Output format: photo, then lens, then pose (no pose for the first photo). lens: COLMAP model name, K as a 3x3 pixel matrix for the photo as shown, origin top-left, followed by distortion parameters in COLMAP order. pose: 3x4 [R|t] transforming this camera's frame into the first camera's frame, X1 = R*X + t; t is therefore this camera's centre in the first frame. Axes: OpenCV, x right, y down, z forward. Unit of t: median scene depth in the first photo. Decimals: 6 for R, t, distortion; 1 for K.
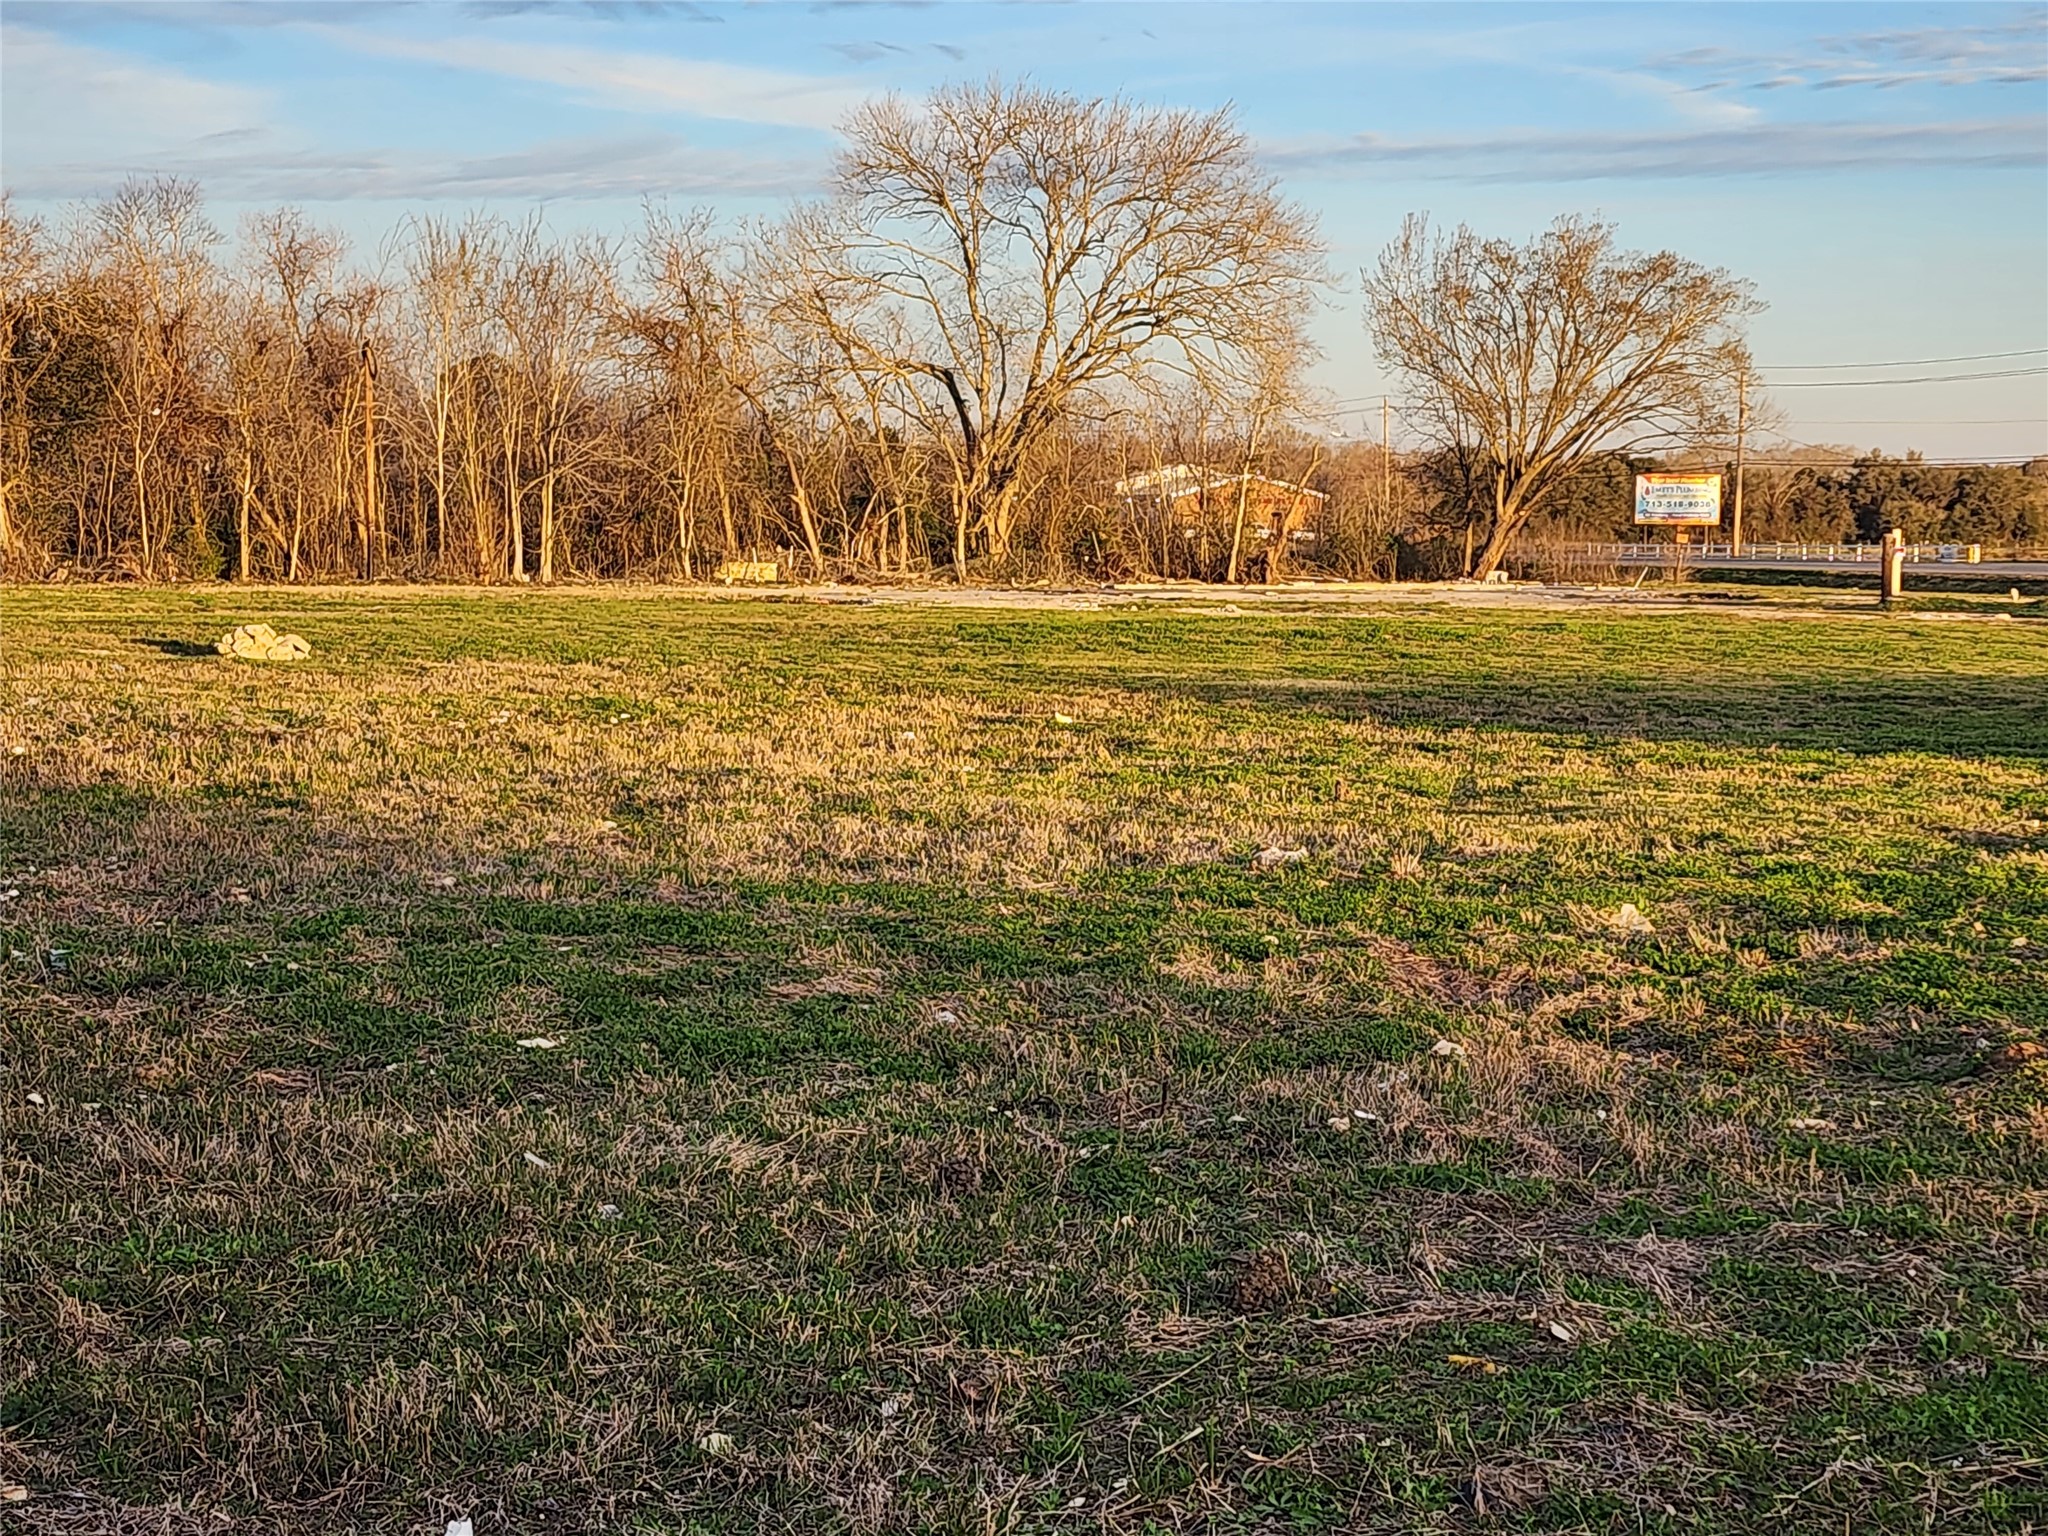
lens RADIAL K [[2295.4, 0, 1024.0], [0, 2295.4, 768.0], [0, 0, 1]] dist [0.073659, -0.006848]
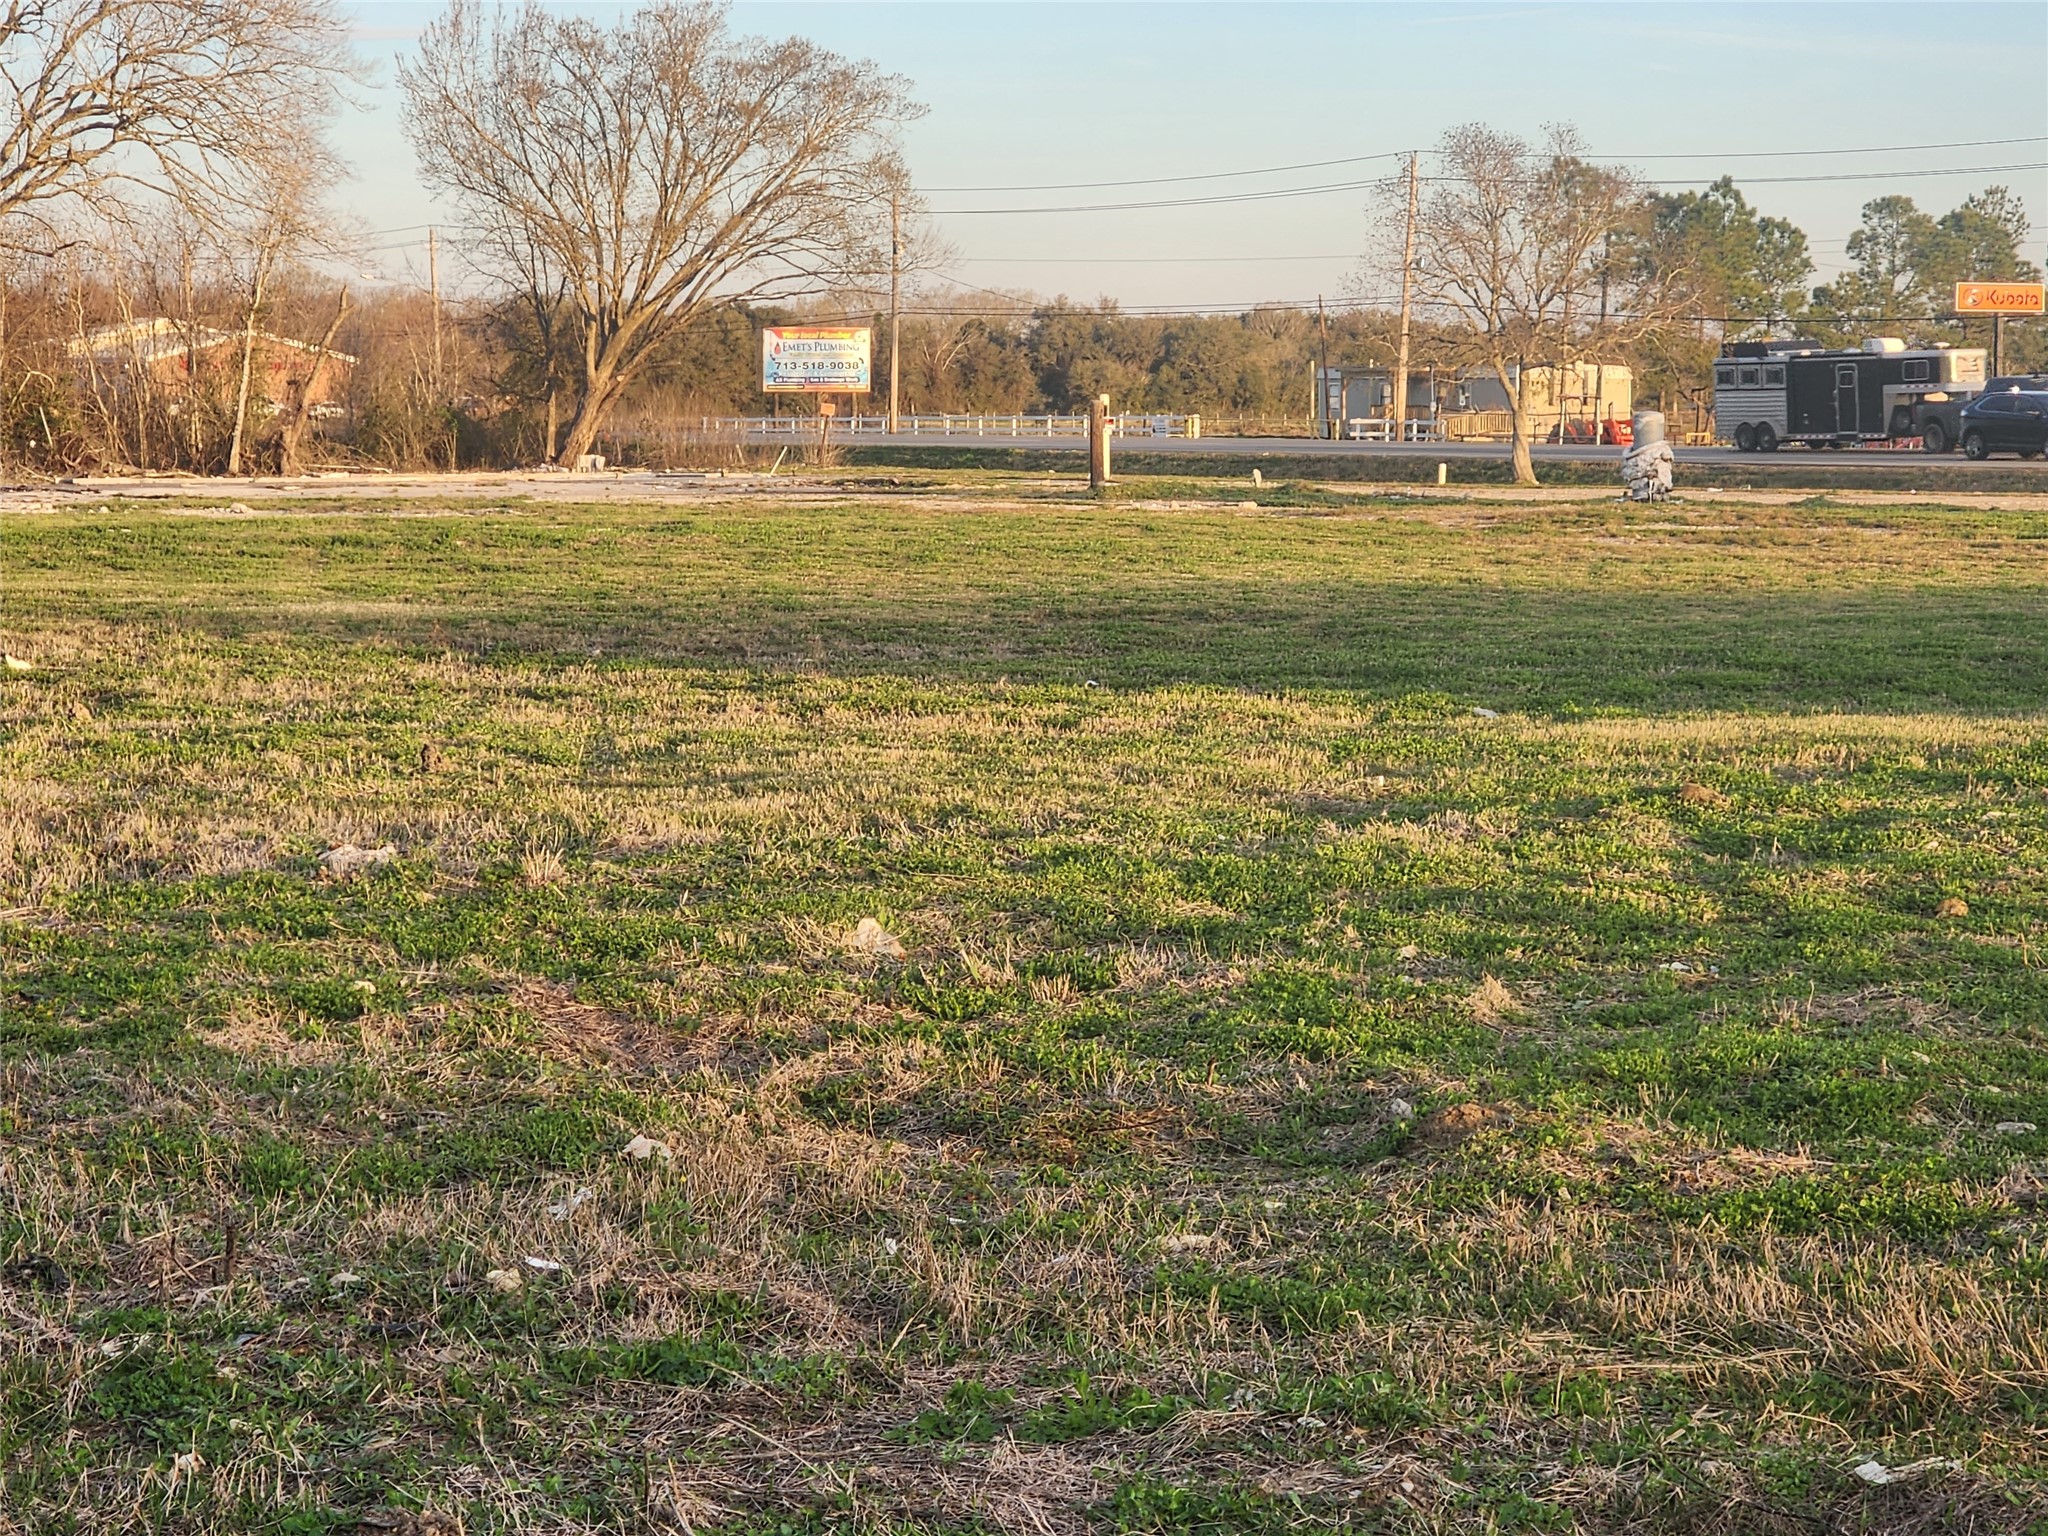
lens RADIAL K [[4886.1, 0, 1113.9], [0, 4886.1, 772.4], [0, 0, 1]] dist [-0.216569, 3.598626]
pose [[0.980016, -0.025600, 0.197267, 0.048903], [0.026921, 0.999629, -0.004019, 0.026496], [-0.197091, 0.009249, 0.980342, -0.532706]]
